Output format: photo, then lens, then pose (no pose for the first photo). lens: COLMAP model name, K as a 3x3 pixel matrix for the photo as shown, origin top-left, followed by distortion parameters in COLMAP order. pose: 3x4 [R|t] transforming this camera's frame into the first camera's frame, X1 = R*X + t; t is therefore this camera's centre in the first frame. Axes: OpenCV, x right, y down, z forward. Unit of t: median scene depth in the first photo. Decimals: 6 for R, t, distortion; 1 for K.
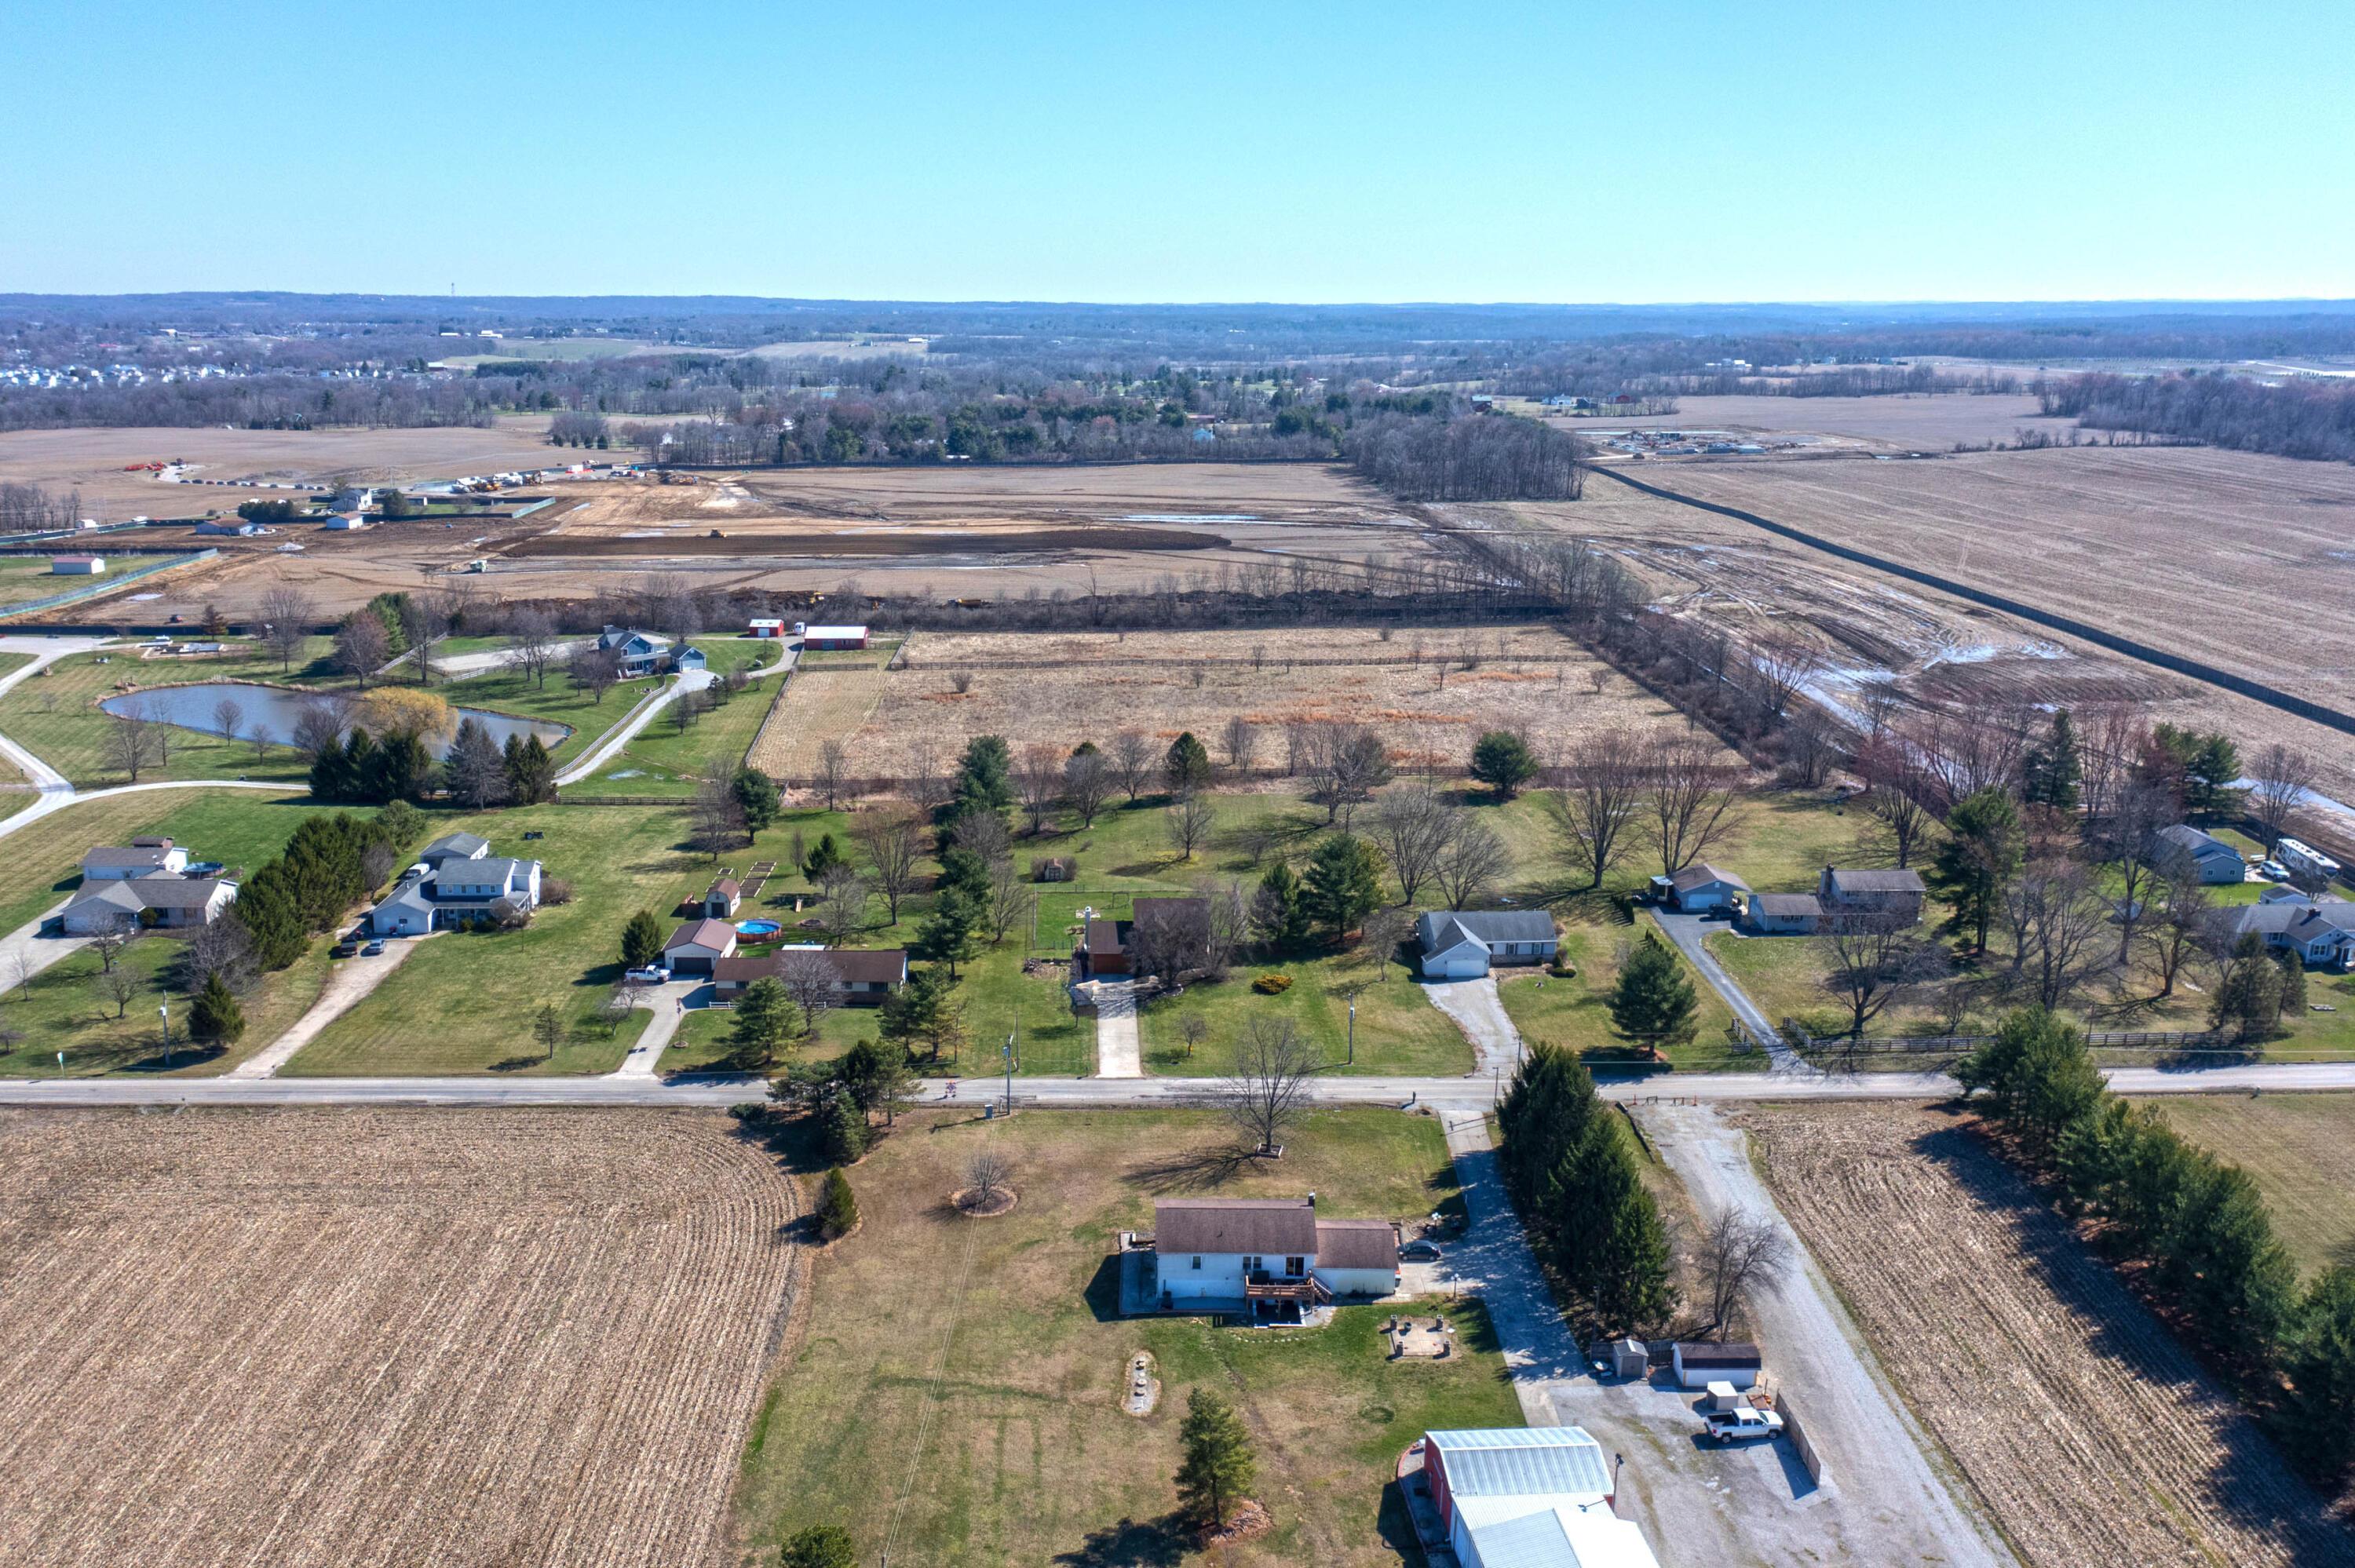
lens RADIAL K [[1819.7, 0, 1177.5], [0, 1819.7, 784.0], [0, 0, 1]] dist [-0.002066, 0.005399]
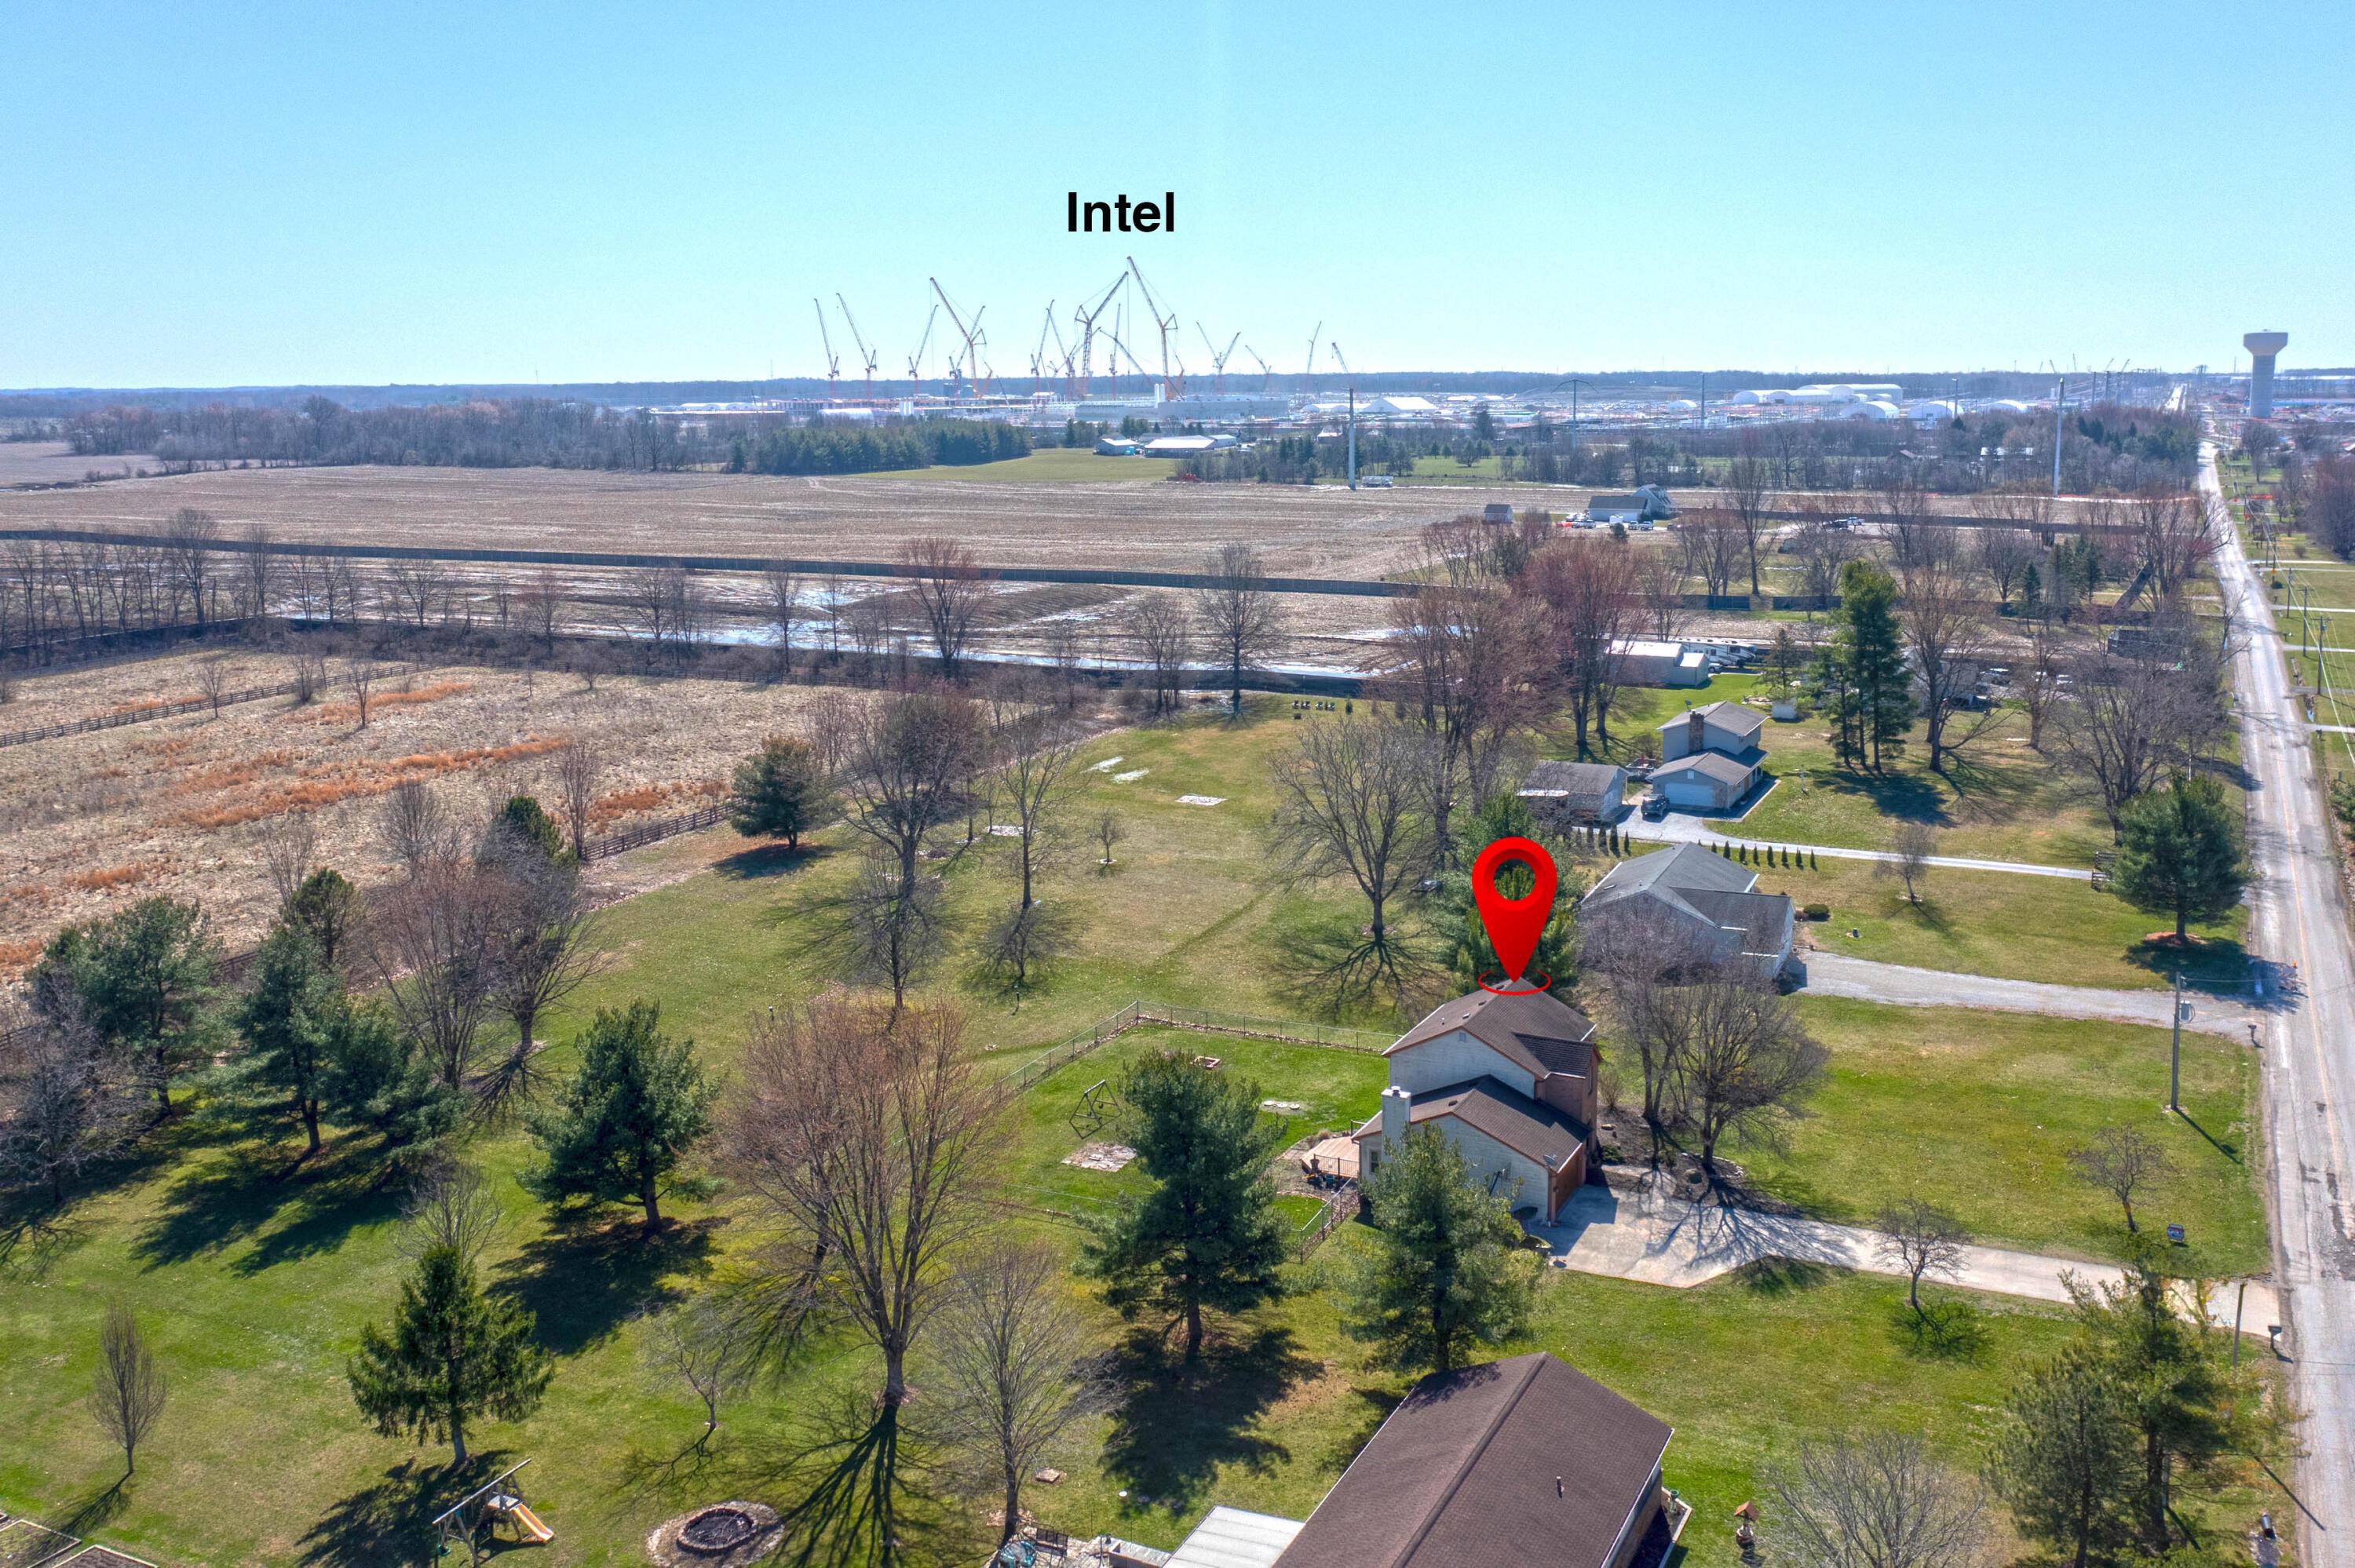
lens RADIAL K [[1961.6, 0, 1225.1], [0, 1961.6, 698.5], [0, 0, 1]] dist [-0.008608, -0.002516]
pose [[0.462276, -0.154994, 0.873085, -0.372051], [0.242062, 0.969267, 0.043903, -0.035070], [-0.853058, 0.191046, 0.485587, 0.717731]]
